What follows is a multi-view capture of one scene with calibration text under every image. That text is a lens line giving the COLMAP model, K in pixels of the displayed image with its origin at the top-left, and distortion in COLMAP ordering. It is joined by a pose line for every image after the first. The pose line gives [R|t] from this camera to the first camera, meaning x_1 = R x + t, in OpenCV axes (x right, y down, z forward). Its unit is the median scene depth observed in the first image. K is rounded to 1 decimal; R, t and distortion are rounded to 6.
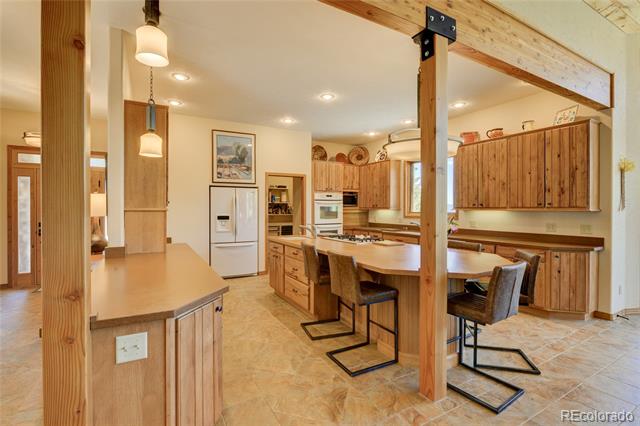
lens RADIAL K [[293.5, 0, 311.8], [0, 293.5, 210.5], [0, 0, 1]] dist [-0.004651, 0.000284]
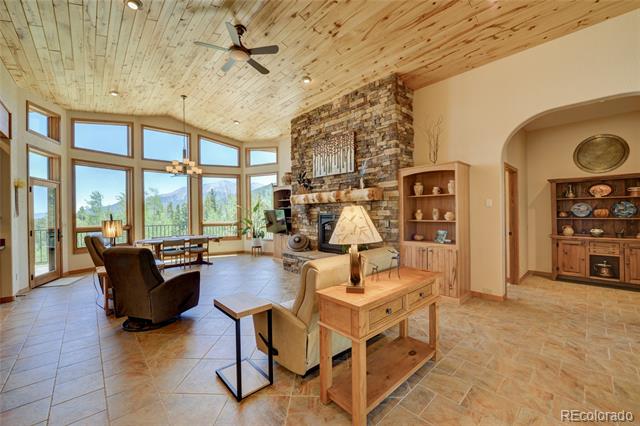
lens RADIAL K [[256.8, 0, 317.2], [0, 256.8, 209.9], [0, 0, 1]] dist [-0.005199, -0.001689]
pose [[-0.236224, 0.009623, 0.971651, -0.254064], [0.021660, 0.999755, -0.004636, 0.000202], [-0.971457, 0.019951, -0.236375, -0.036062]]
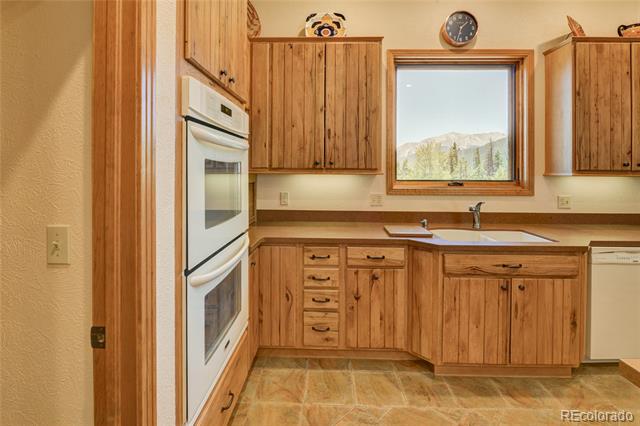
lens RADIAL K [[293.5, 0, 319.2], [0, 293.5, 174.6], [0, 0, 1]] dist [-0.004651, 0.000284]
pose [[0.497008, -0.006857, 0.867719, -0.102221], [0.001987, 0.999975, 0.006764, -0.006822], [-0.867744, -0.001638, 0.497009, 1.030275]]
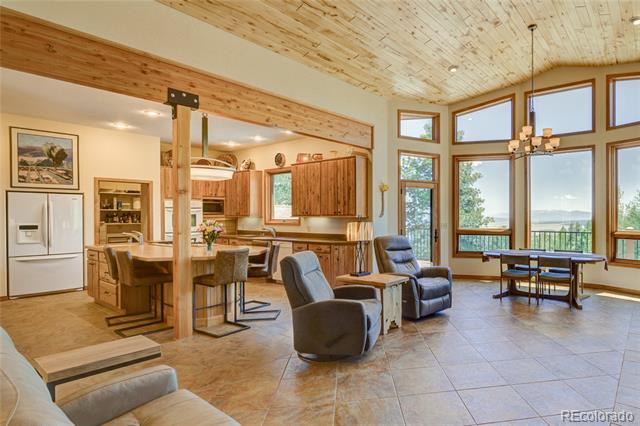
lens RADIAL K [[347.2, 0, 410.1], [0, 347.2, 219.2], [0, 0, 1]] dist [0.001493, -0.003501]
pose [[0.892159, -0.008002, 0.451651, 0.252491], [0.007183, 0.999968, 0.003526, 0.004207], [-0.451664, 0.000099, 0.892188, -0.447288]]
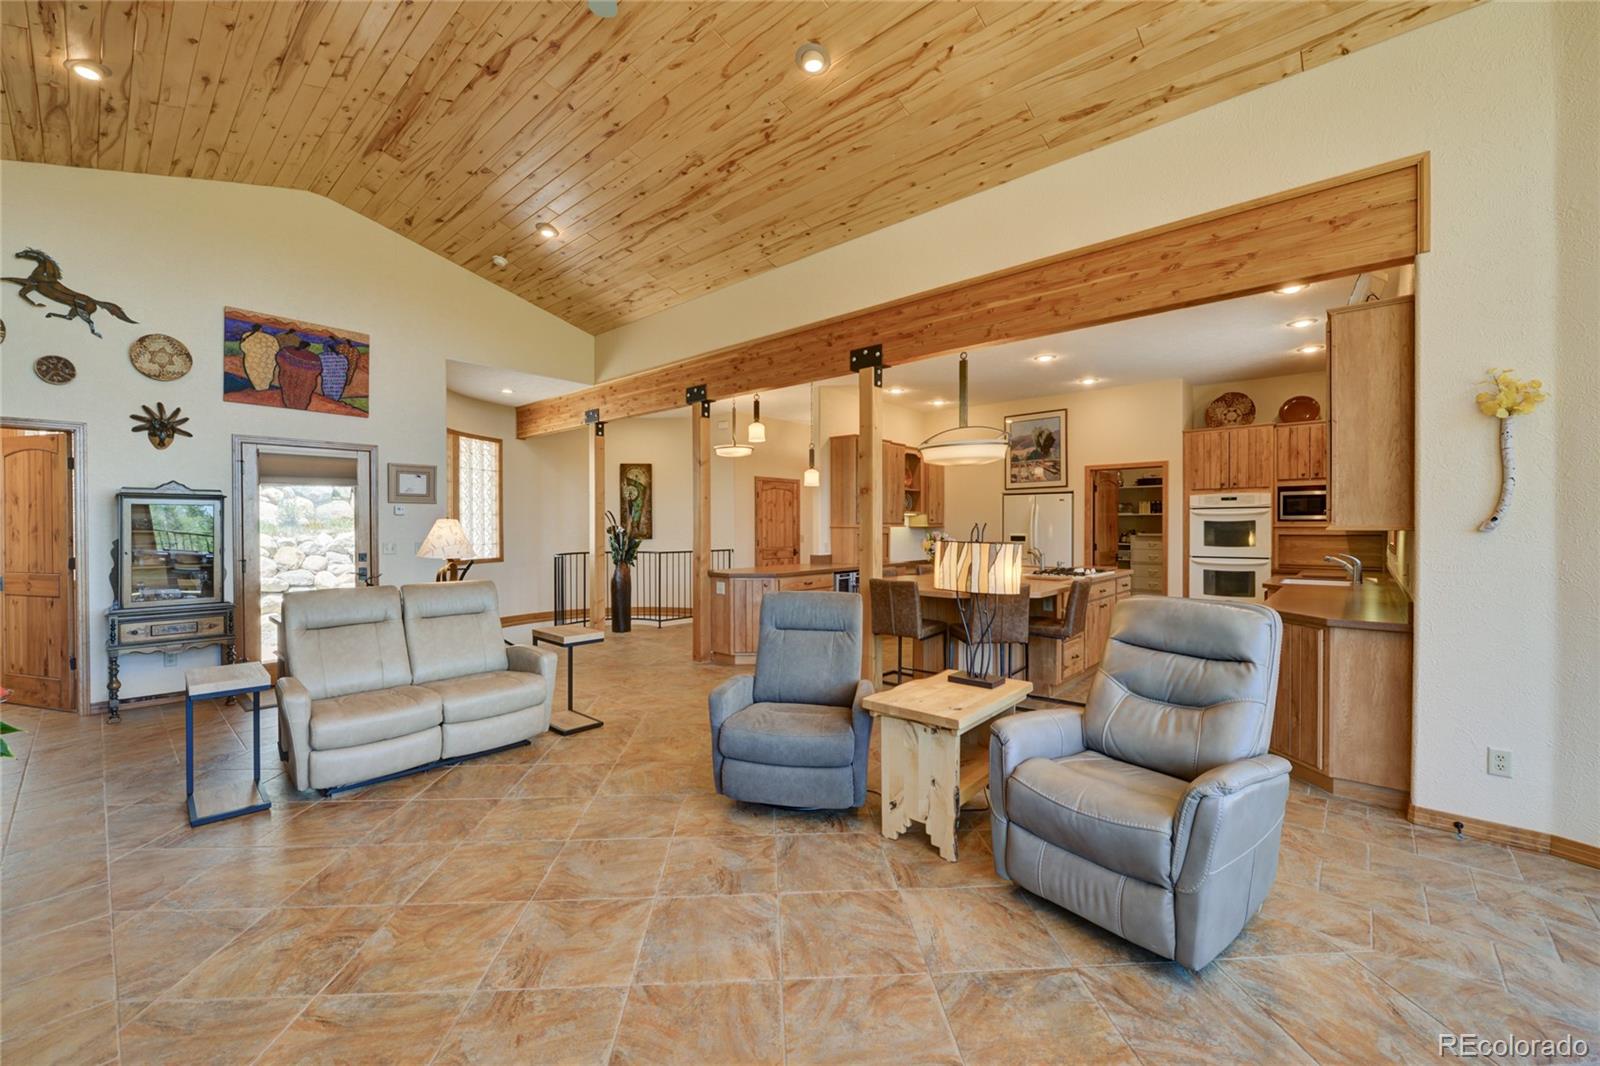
lens RADIAL K [[631.8, 0, 797.9], [0, 631.8, 532.0], [0, 0, 1]] dist [-0.022193, 0.000718]
pose [[0.334531, 0.008934, -0.942342, 0.967813], [-0.006509, 0.999953, 0.007170, 0.002342], [0.942362, 0.003735, 0.334574, -0.011429]]
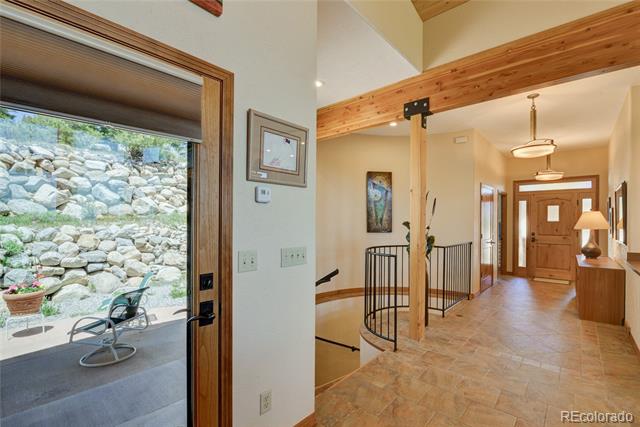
lens RADIAL K [[283.5, 0, 345.7], [0, 283.5, 221.3], [0, 0, 1]] dist [0.005258, -0.001295]
pose [[0.369750, 0.001714, -0.929130, 0.012962], [-0.013764, 0.999899, -0.003633, 0.003617], [0.929029, 0.014132, 0.369736, -0.326191]]
